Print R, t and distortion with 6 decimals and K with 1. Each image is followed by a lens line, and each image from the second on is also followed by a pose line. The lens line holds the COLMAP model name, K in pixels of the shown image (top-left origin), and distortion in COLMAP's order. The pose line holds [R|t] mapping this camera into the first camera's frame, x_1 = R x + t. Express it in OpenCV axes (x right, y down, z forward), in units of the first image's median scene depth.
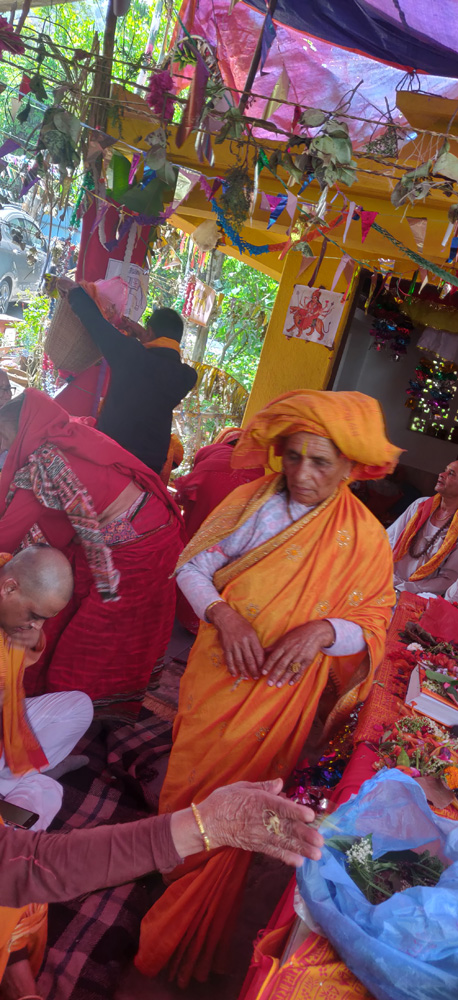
lens RADIAL K [[704.9, 0, 251.6], [0, 704.9, 512.3], [0, 0, 1]] dist [-0.019849, 0.070219]
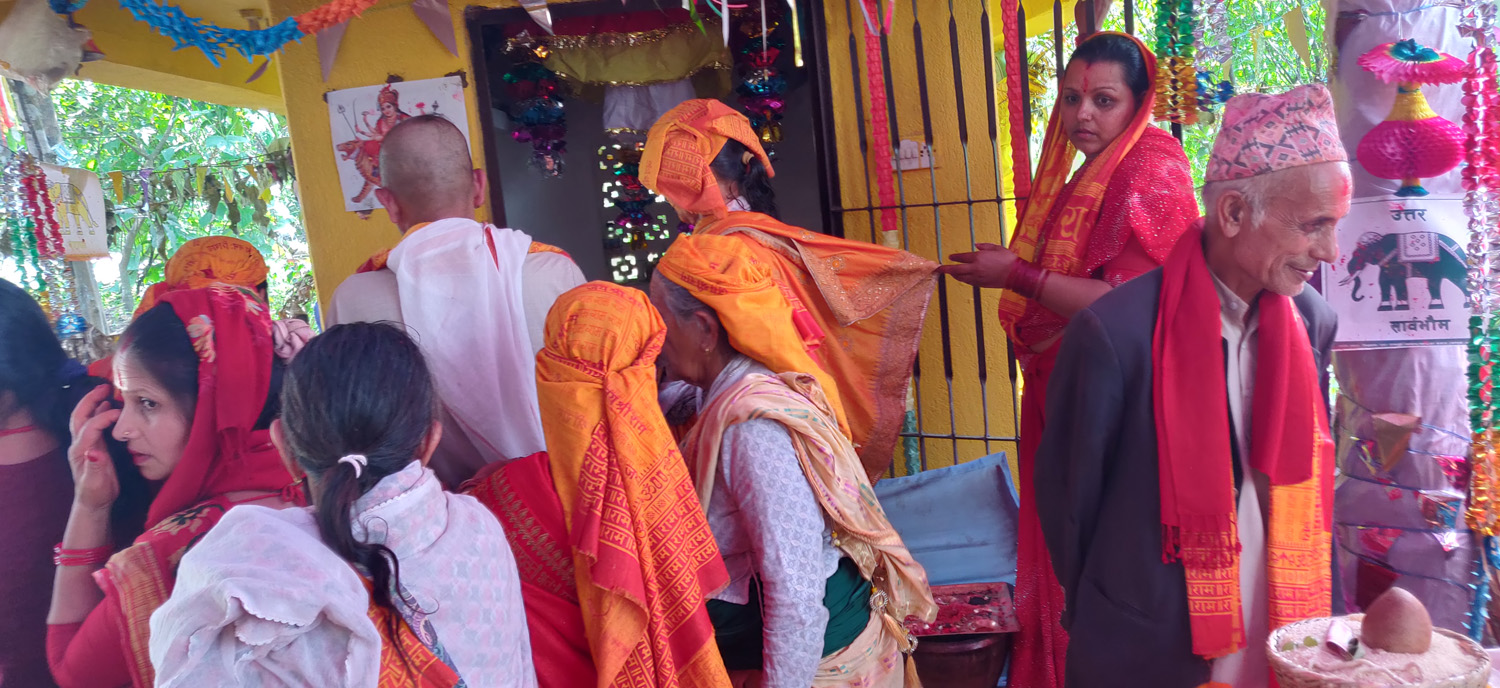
lens RADIAL K [[1069.7, 0, 766.4], [0, 1069.7, 342.1], [0, 0, 1]] dist [-0.021502, 0.069511]
pose [[0.795476, -0.422870, 0.434050, -0.091721], [0.429469, 0.898734, 0.088505, -0.187007], [-0.427522, 0.116007, 0.896531, 0.471560]]
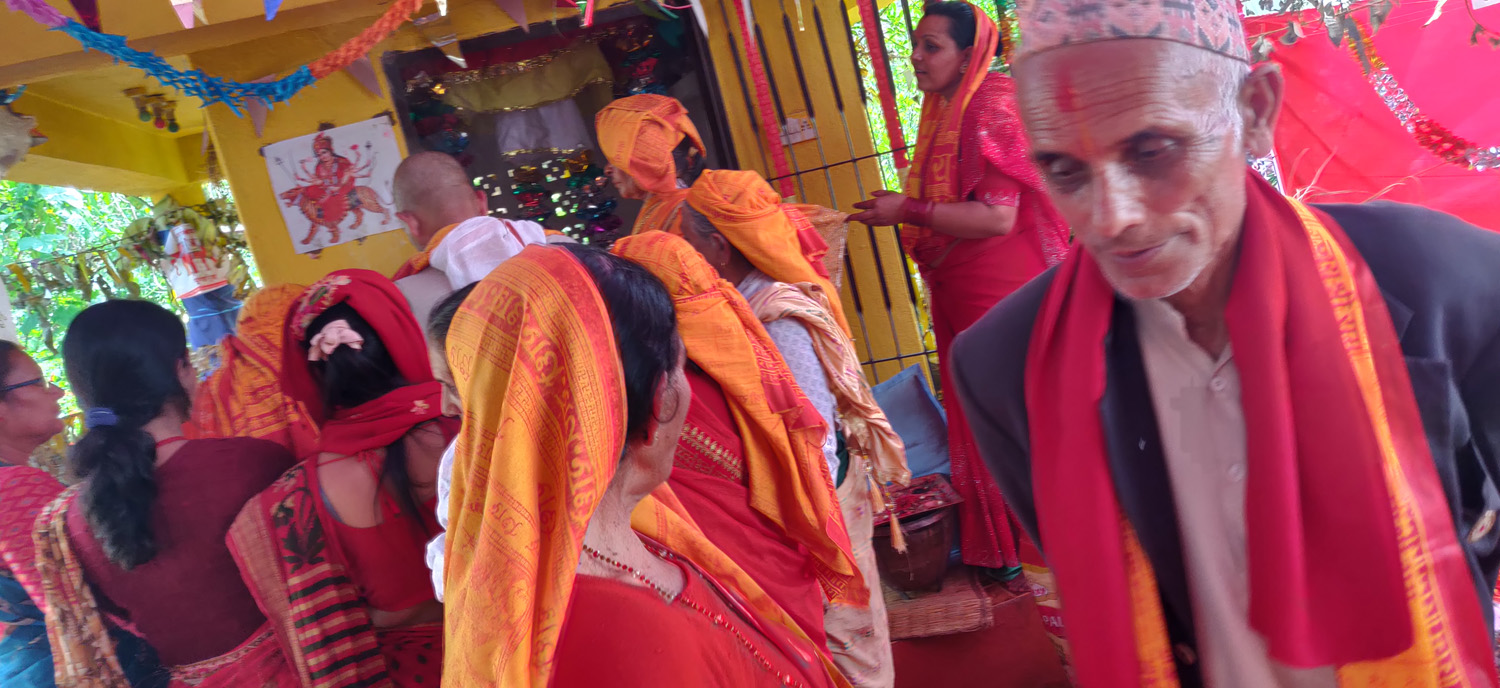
lens RADIAL K [[1068.8, 0, 745.3], [0, 1068.8, 346.4], [0, 0, 1]] dist [-0.031280, 0.083662]
pose [[0.632984, -0.536551, 0.558072, -0.262150], [0.559204, 0.815404, 0.149692, -0.206951], [-0.535371, 0.217323, 0.816179, 0.426344]]
